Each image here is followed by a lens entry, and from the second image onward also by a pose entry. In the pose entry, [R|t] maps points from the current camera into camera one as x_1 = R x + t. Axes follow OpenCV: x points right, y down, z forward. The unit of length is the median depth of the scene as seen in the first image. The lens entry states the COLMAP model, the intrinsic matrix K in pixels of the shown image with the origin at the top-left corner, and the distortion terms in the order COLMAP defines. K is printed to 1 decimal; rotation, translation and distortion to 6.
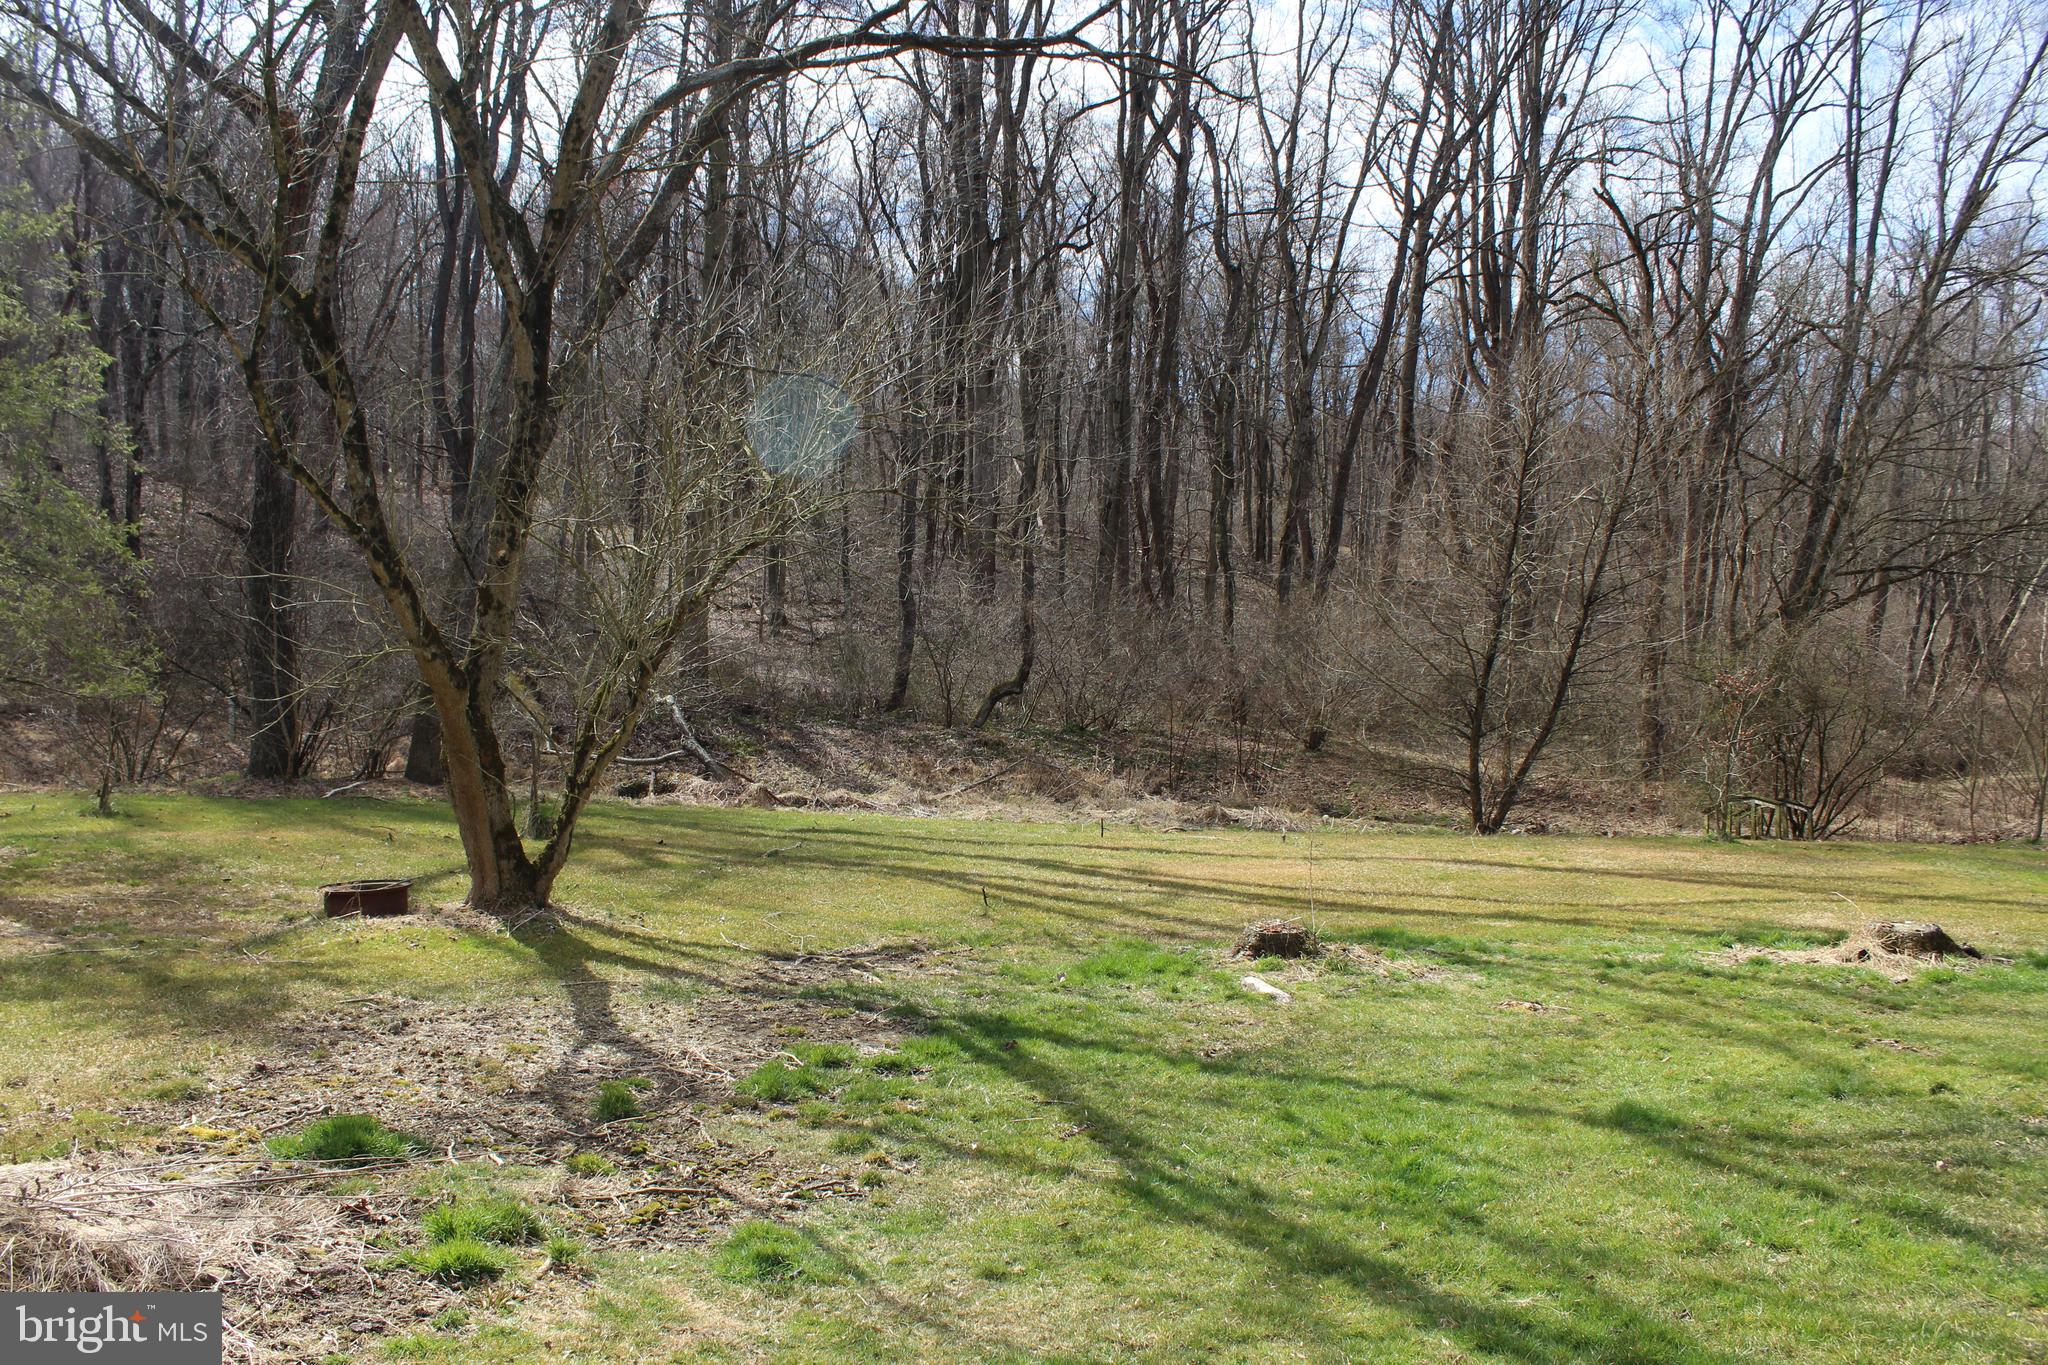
lens RADIAL K [[1725.3, 0, 1024.4], [0, 1725.3, 681.4], [0, 0, 1]] dist [-0.099660, 0.017294]
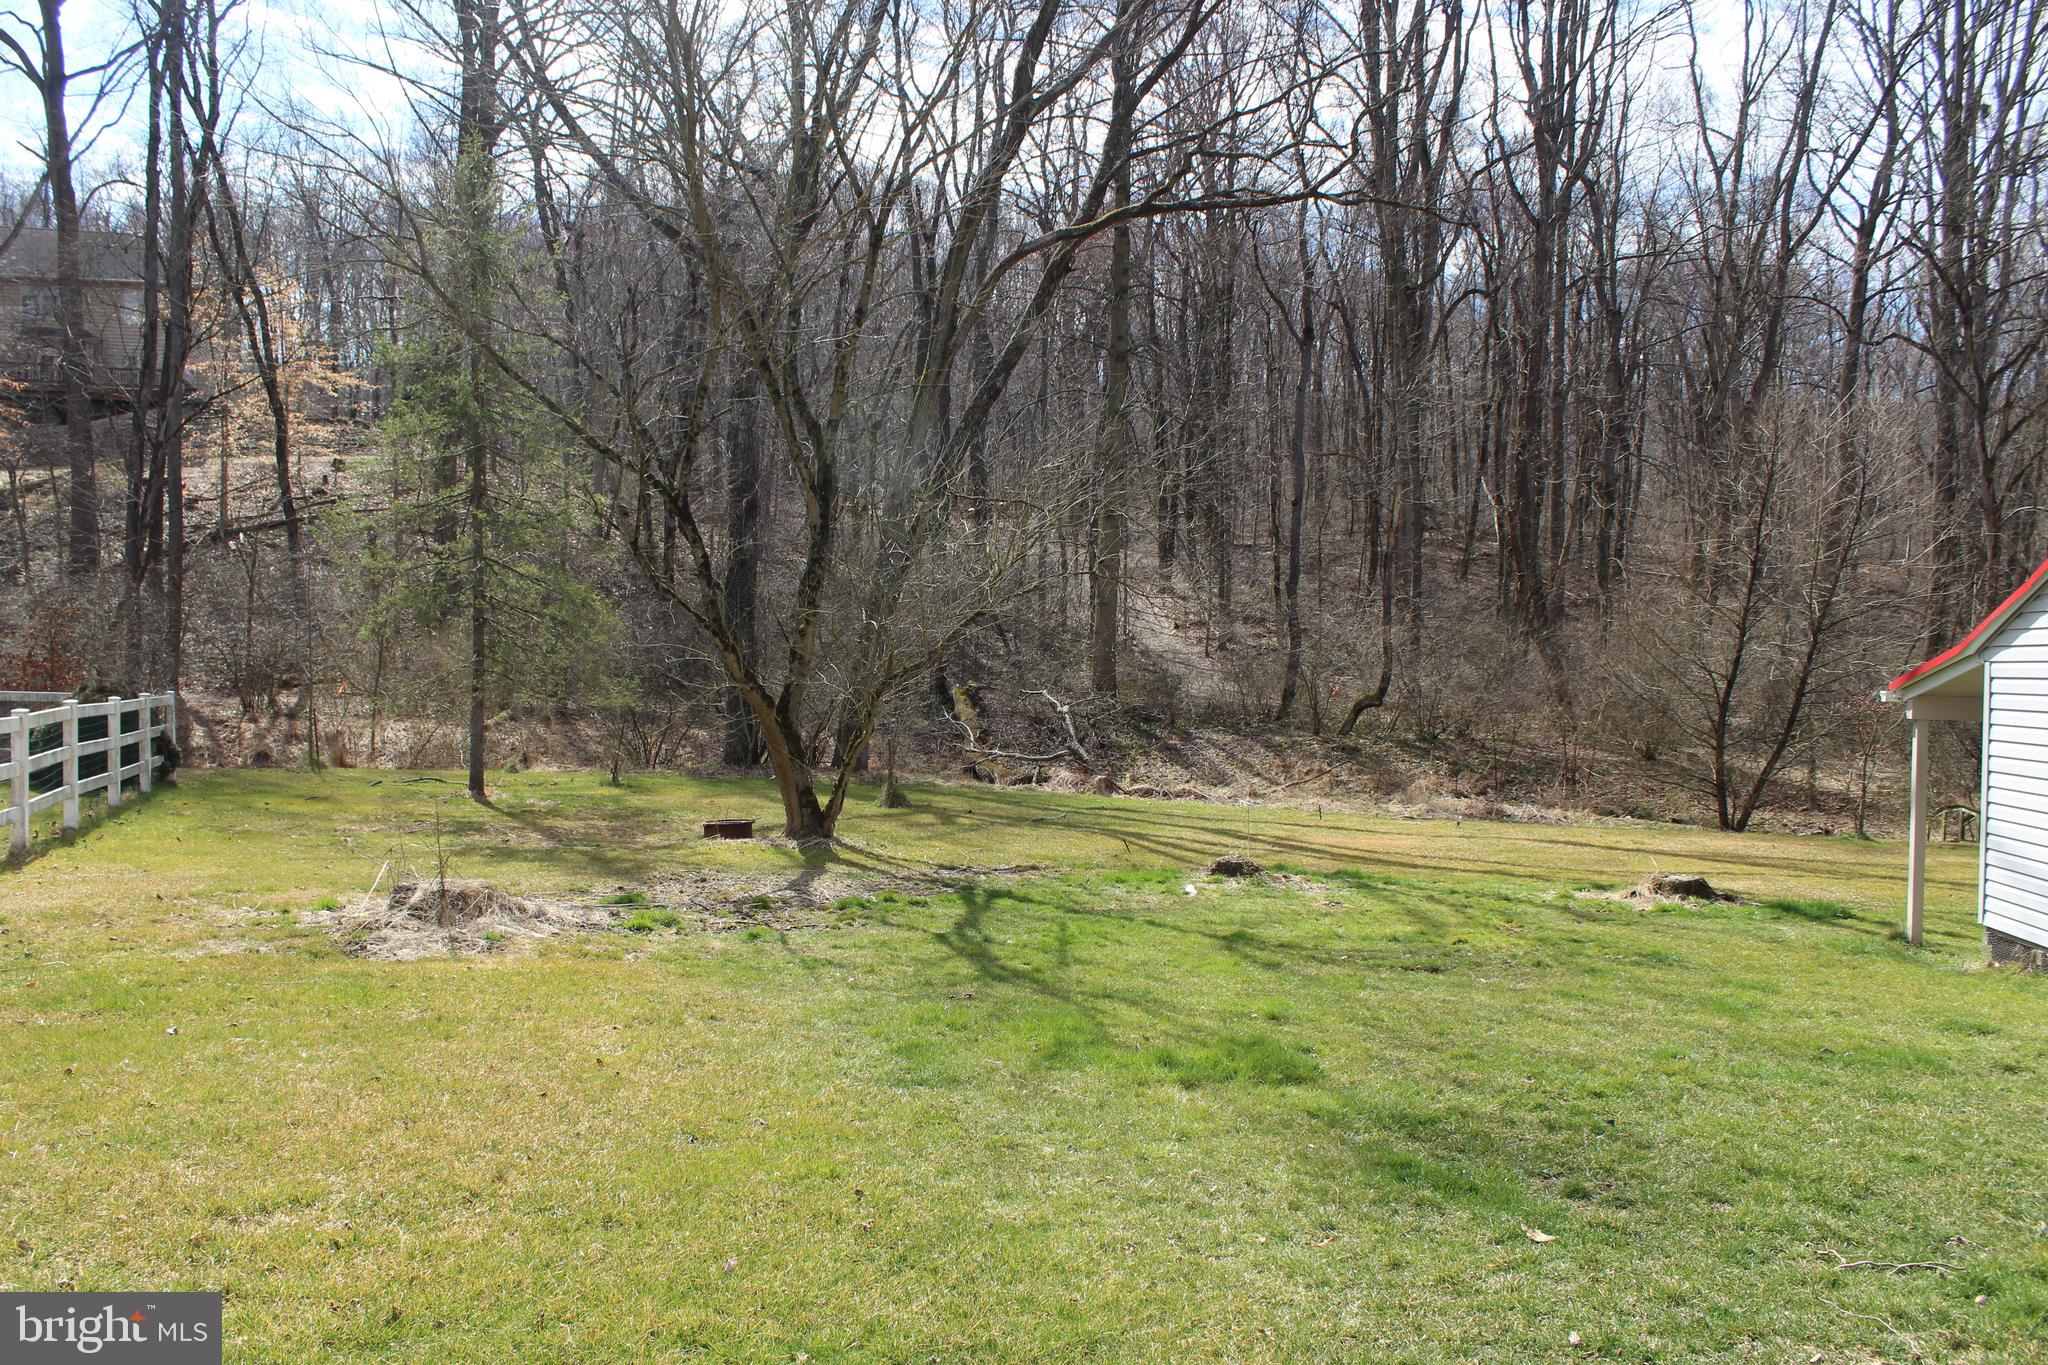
lens RADIAL K [[1725.3, 0, 1022.5], [0, 1725.3, 684.5], [0, 0, 1]] dist [-0.099660, 0.017294]
pose [[0.952267, 0.003480, -0.305247, 0.162809], [-0.004021, 0.999991, -0.001145, -0.006375], [0.305241, 0.002318, 0.952272, -0.214777]]
